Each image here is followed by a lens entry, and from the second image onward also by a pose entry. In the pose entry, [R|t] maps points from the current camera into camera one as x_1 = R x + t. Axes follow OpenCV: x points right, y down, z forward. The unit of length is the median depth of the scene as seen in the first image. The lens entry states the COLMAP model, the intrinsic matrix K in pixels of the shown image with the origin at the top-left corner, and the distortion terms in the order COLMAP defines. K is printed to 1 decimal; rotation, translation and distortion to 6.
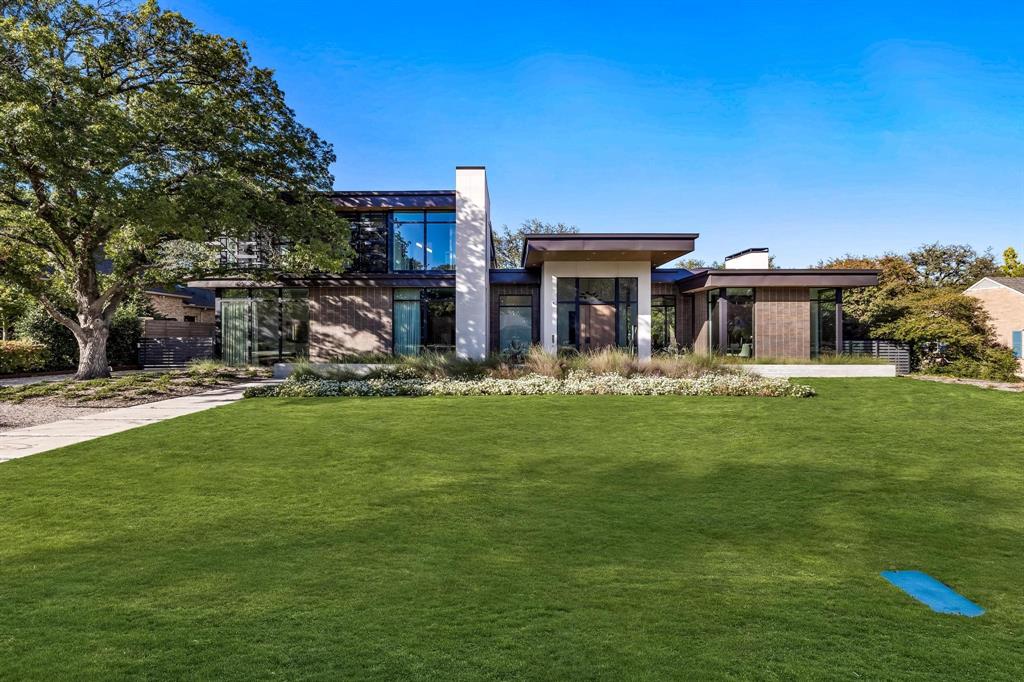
lens RADIAL K [[467.4, 0, 511.3], [0, 467.4, 338.5], [0, 0, 1]] dist [-0.002130, -0.000057]
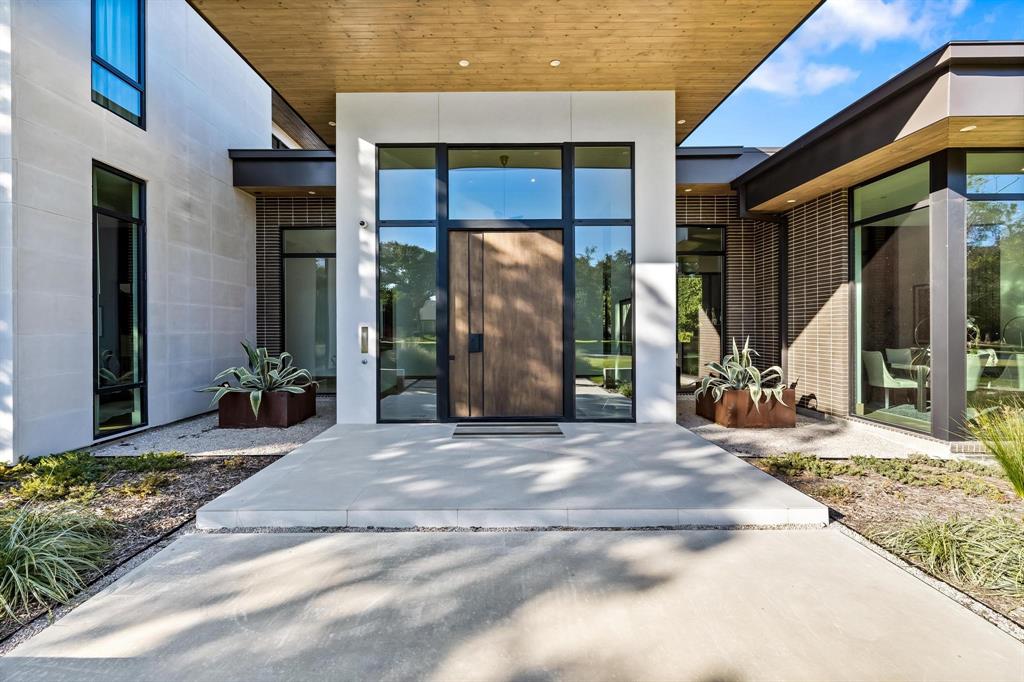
lens RADIAL K [[435.4, 0, 491.8], [0, 435.4, 335.0], [0, 0, 1]] dist [-0.002637, 0.000260]
pose [[0.999785, -0.005314, -0.020038, 0.177234], [0.005473, 0.999954, 0.007884, -0.004143], [0.019995, -0.007992, 0.999768, 0.692610]]
